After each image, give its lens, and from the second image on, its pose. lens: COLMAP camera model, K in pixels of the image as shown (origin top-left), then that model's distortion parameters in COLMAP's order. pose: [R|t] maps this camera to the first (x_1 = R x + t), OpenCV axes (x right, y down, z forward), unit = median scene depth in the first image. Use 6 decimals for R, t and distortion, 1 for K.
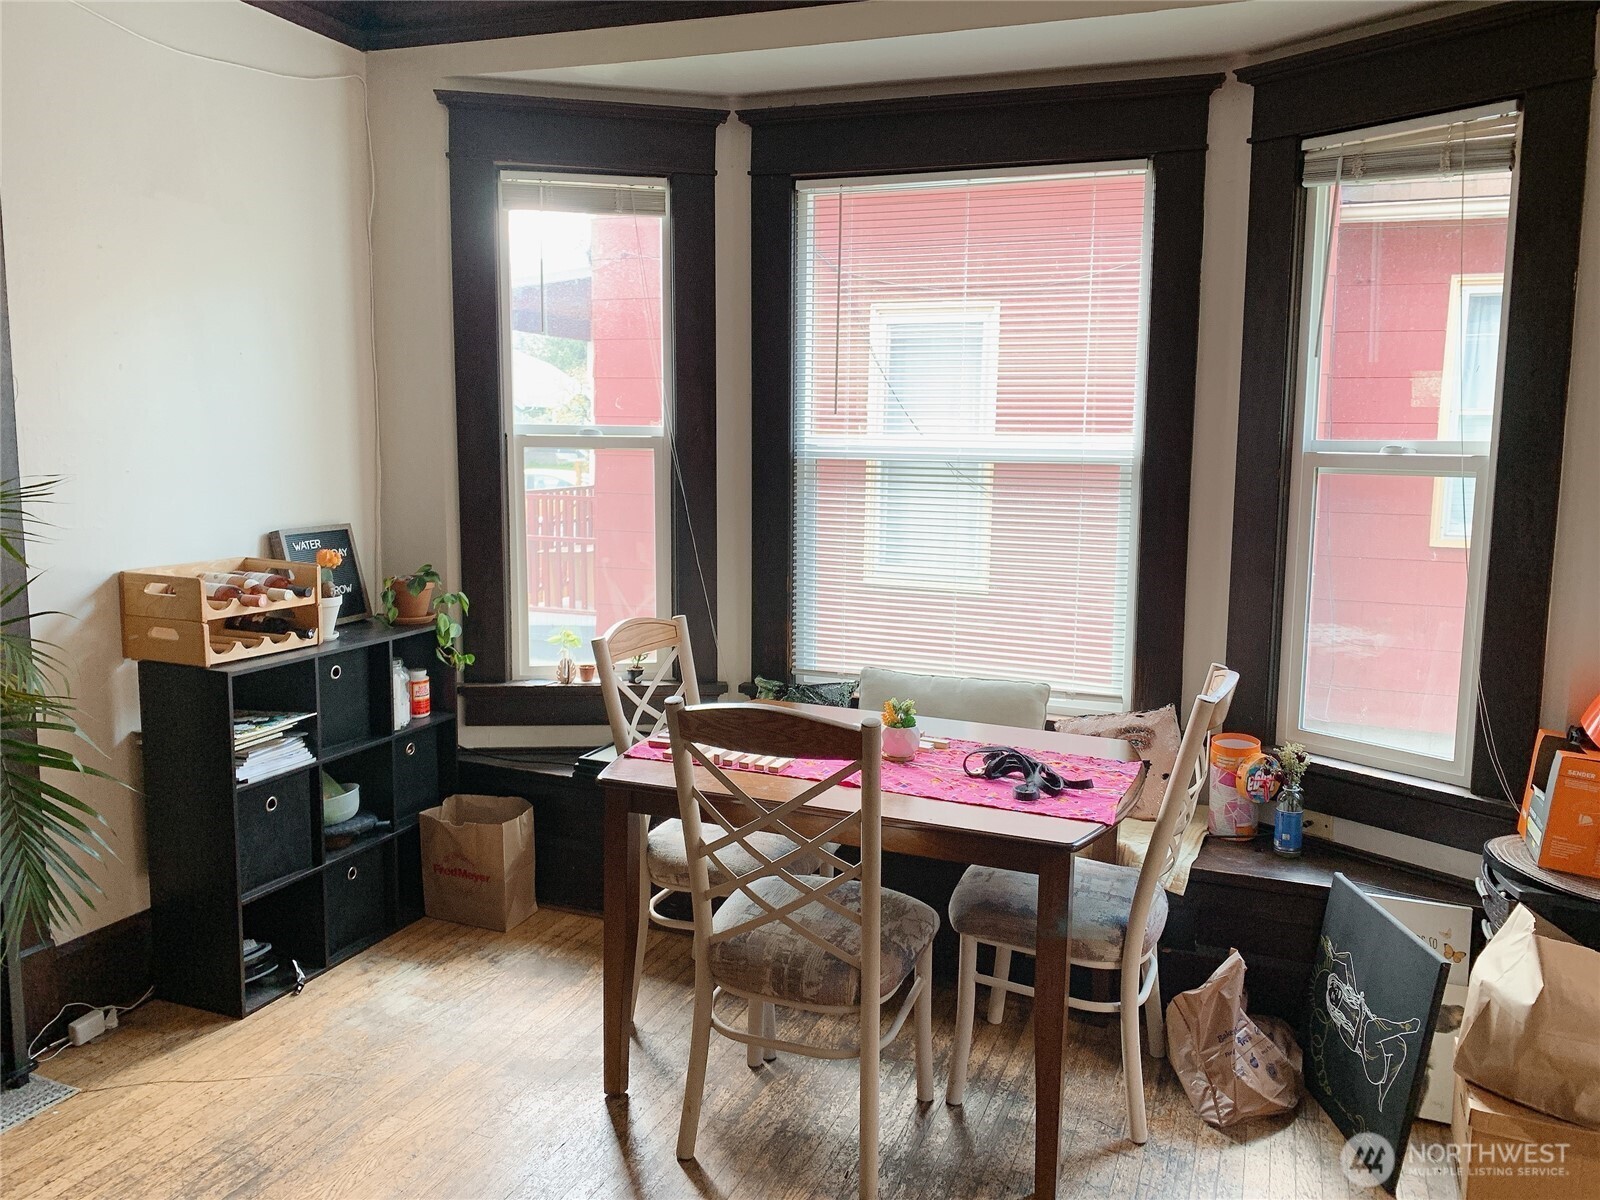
lens RADIAL K [[1223.6, 0, 802.4], [0, 1223.6, 595.8], [0, 0, 1]] dist [0.031082, -0.041887]
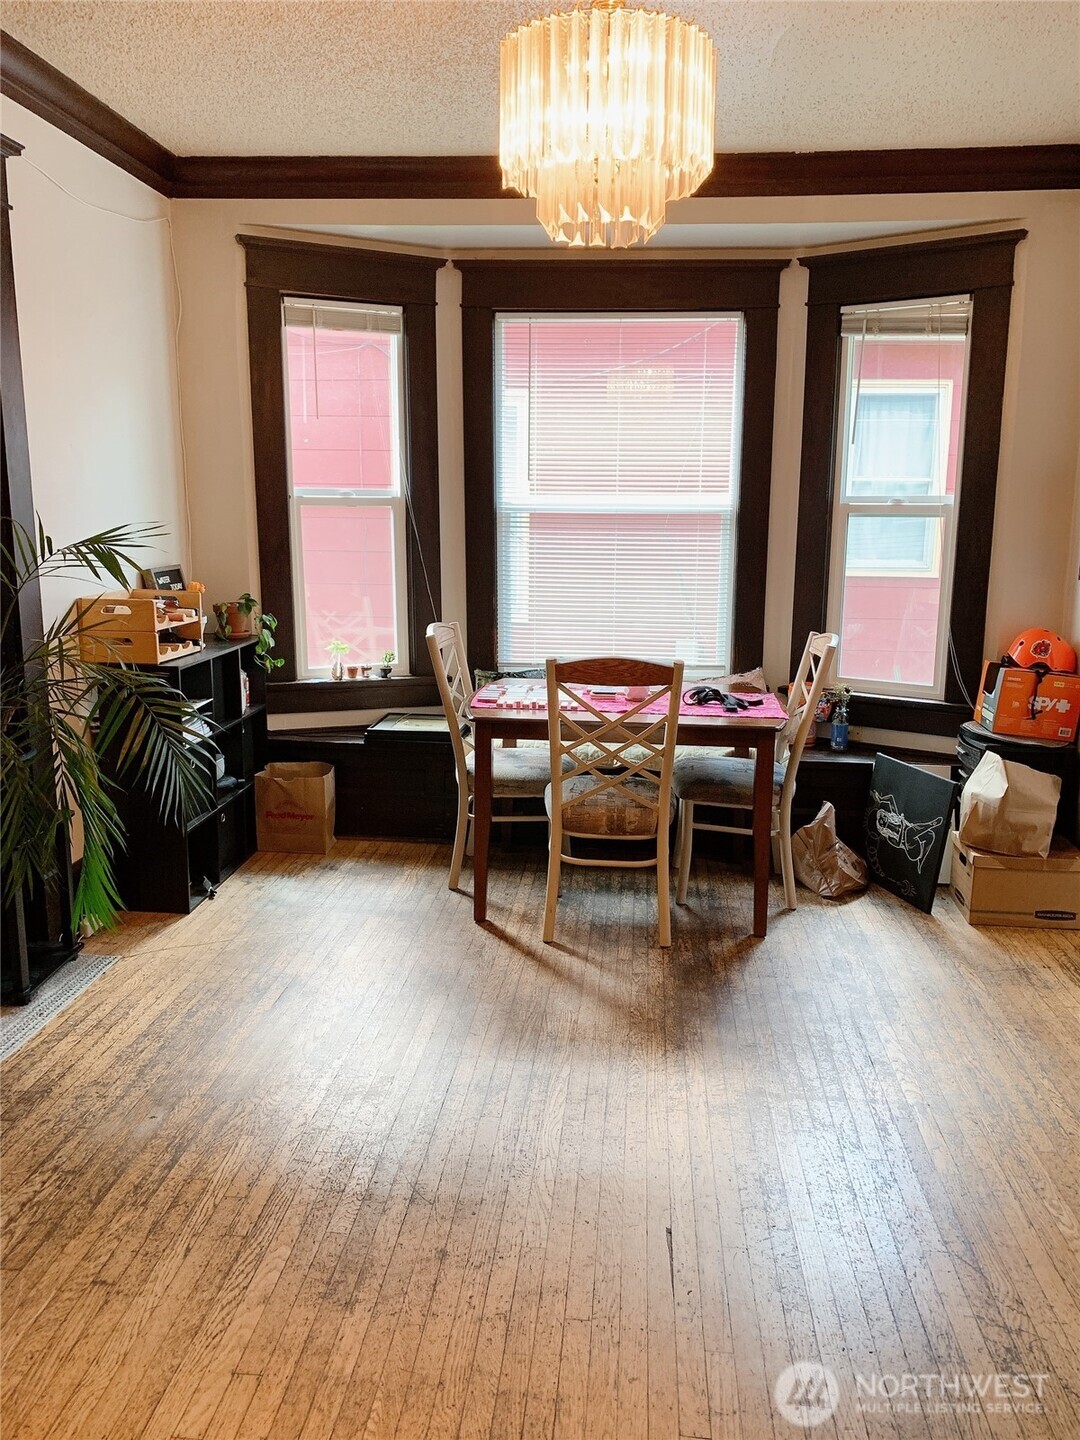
lens RADIAL K [[1101.2, 0, 541.6], [0, 1101.2, 718.6], [0, 0, 1]] dist [0.031082, -0.041887]
pose [[0.962575, -0.058642, 0.264595, -0.368058], [0.041341, 0.996655, 0.070491, 0.045254], [-0.267844, -0.056914, 0.961780, -0.302463]]
